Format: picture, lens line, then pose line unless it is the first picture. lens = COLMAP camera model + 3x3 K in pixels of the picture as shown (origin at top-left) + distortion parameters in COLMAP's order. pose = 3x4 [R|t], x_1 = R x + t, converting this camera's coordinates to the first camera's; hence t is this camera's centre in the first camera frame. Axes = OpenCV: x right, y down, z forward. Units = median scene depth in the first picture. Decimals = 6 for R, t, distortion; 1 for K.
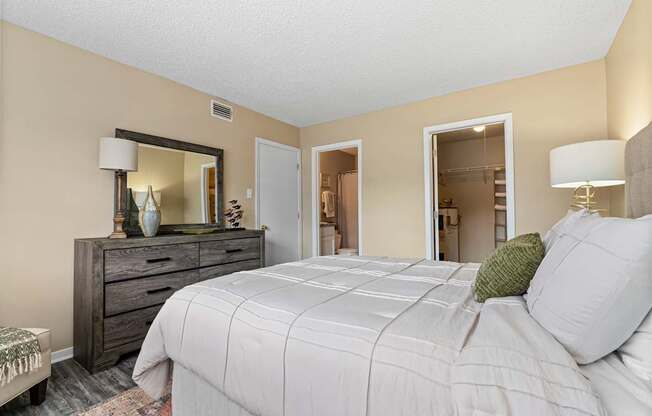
lens RADIAL K [[299.5, 0, 324.1], [0, 299.5, 205.2], [0, 0, 1]] dist [0.000669, 0.000570]
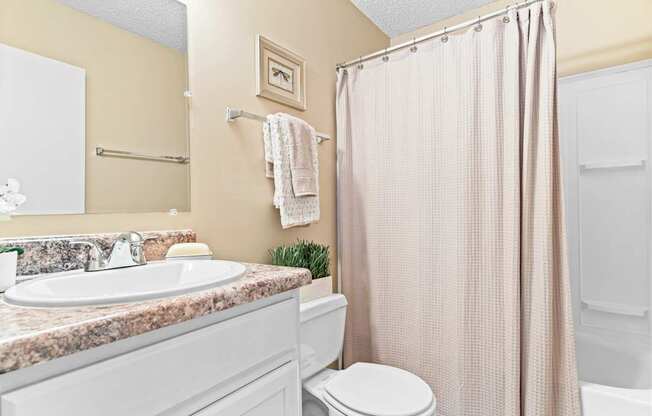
lens RADIAL K [[299.5, 0, 324.1], [0, 299.5, 205.2], [0, 0, 1]] dist [0.000669, 0.000570]
pose [[0.999133, 0.001263, -0.041622, 0.048504], [-0.000077, 0.999595, 0.028474, 0.017258], [0.041641, -0.028446, 0.998728, 0.753597]]
